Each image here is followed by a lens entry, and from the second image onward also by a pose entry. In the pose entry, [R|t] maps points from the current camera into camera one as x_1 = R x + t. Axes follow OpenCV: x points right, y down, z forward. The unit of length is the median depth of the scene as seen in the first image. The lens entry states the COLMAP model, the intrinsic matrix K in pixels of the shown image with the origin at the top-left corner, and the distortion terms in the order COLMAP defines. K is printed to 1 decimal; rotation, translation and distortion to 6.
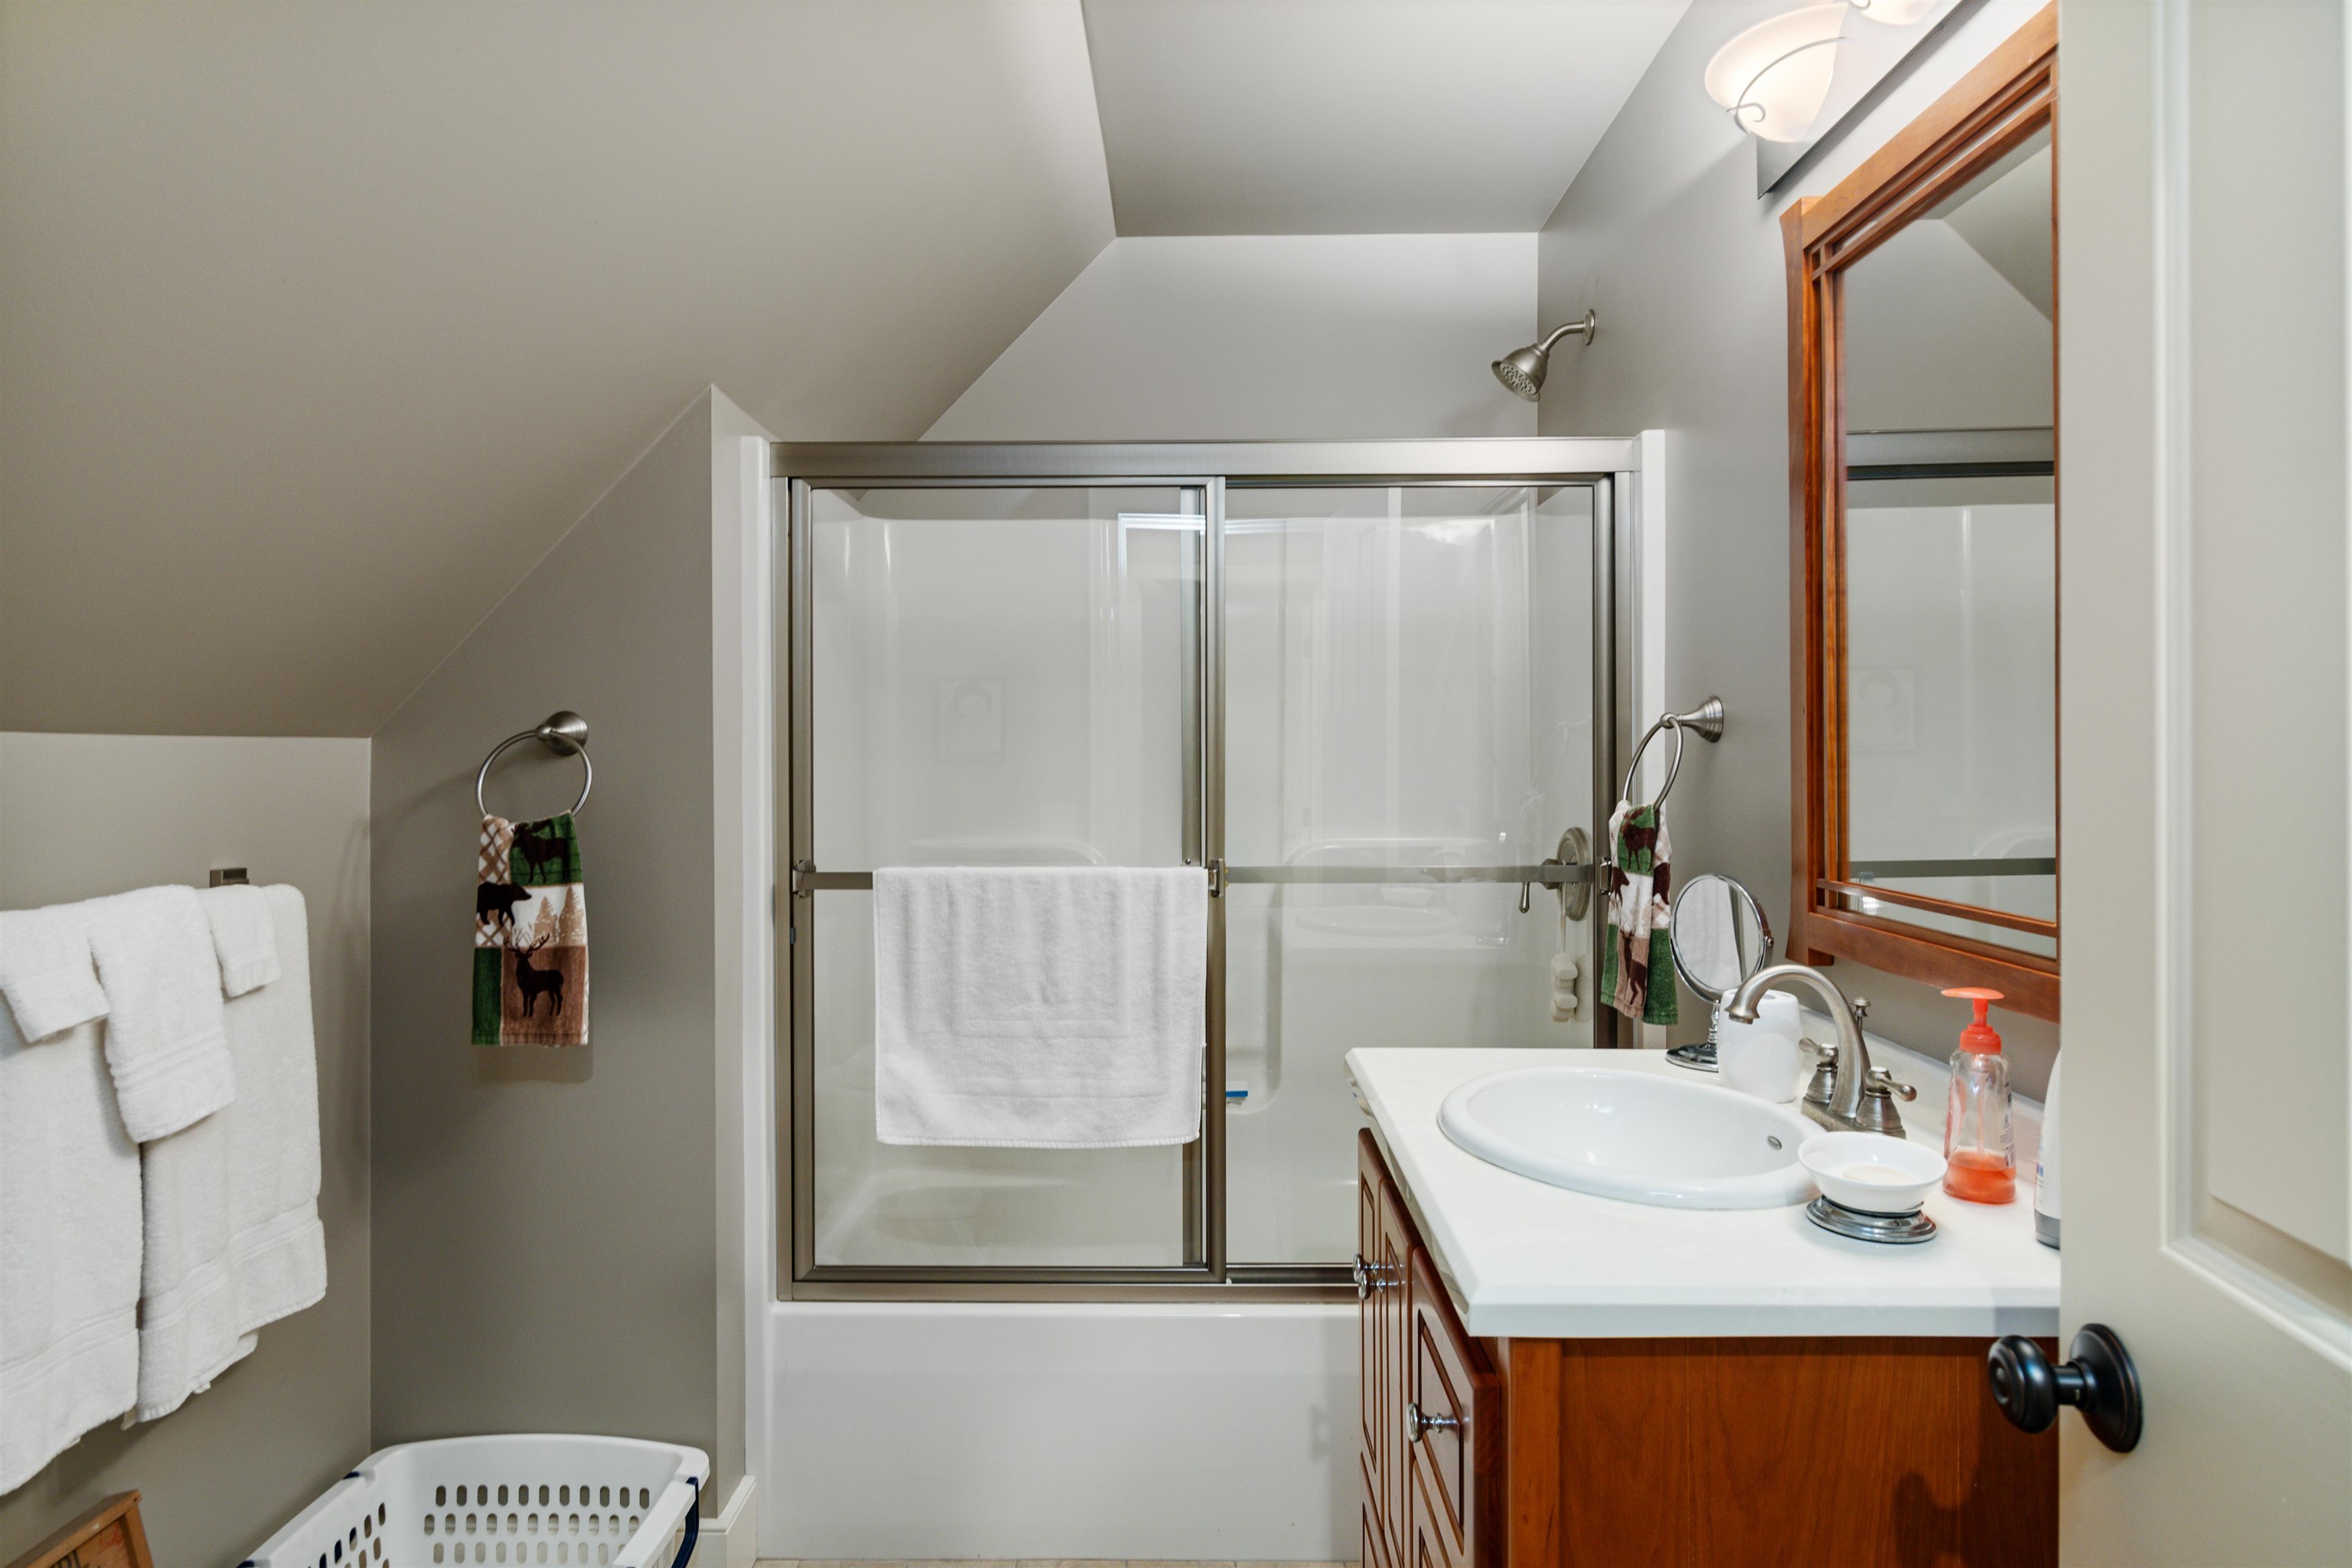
lens RADIAL K [[1263.0, 0, 1172.5], [0, 1263.0, 794.0], [0, 0, 1]] dist [-0.002410, -0.000586]
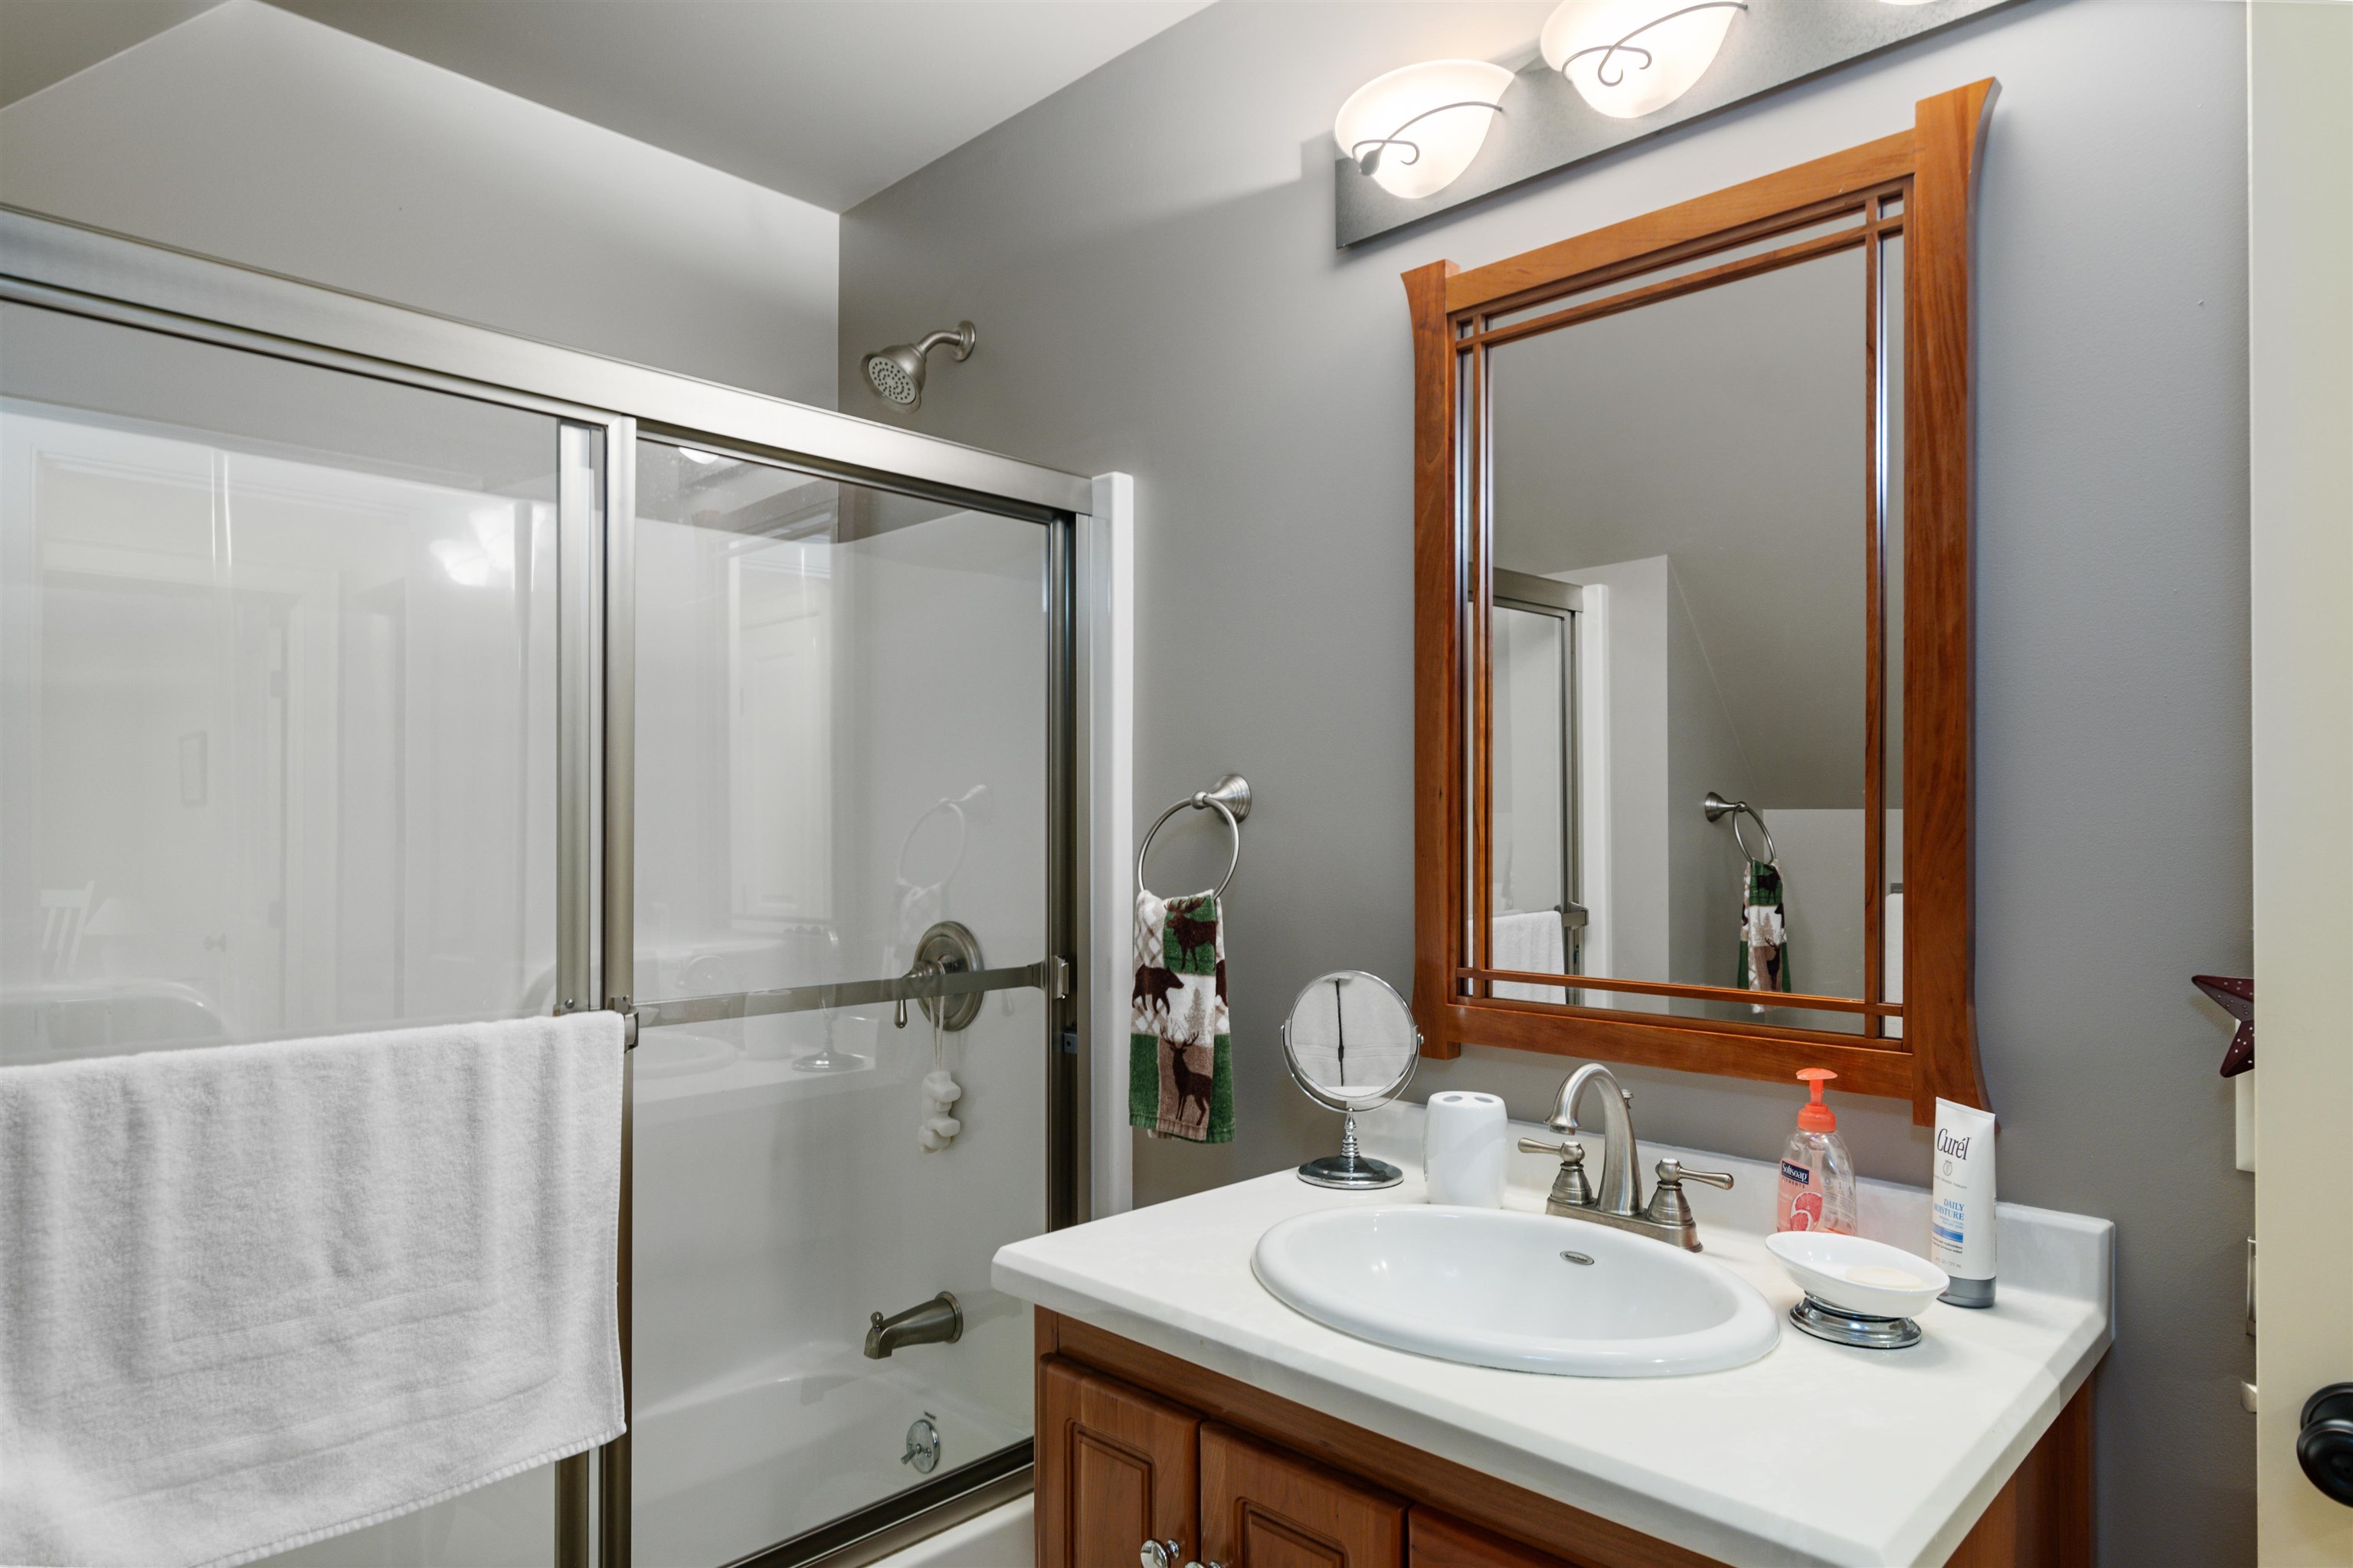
lens RADIAL K [[1340.8, 0, 1170.9], [0, 1340.8, 847.8], [0, 0, 1]] dist [0.000386, 0.000689]
pose [[0.700881, -0.005407, 0.713258, -0.267420], [0.018563, 0.999771, -0.010661, -0.012934], [-0.713037, 0.020713, 0.700821, 0.312854]]
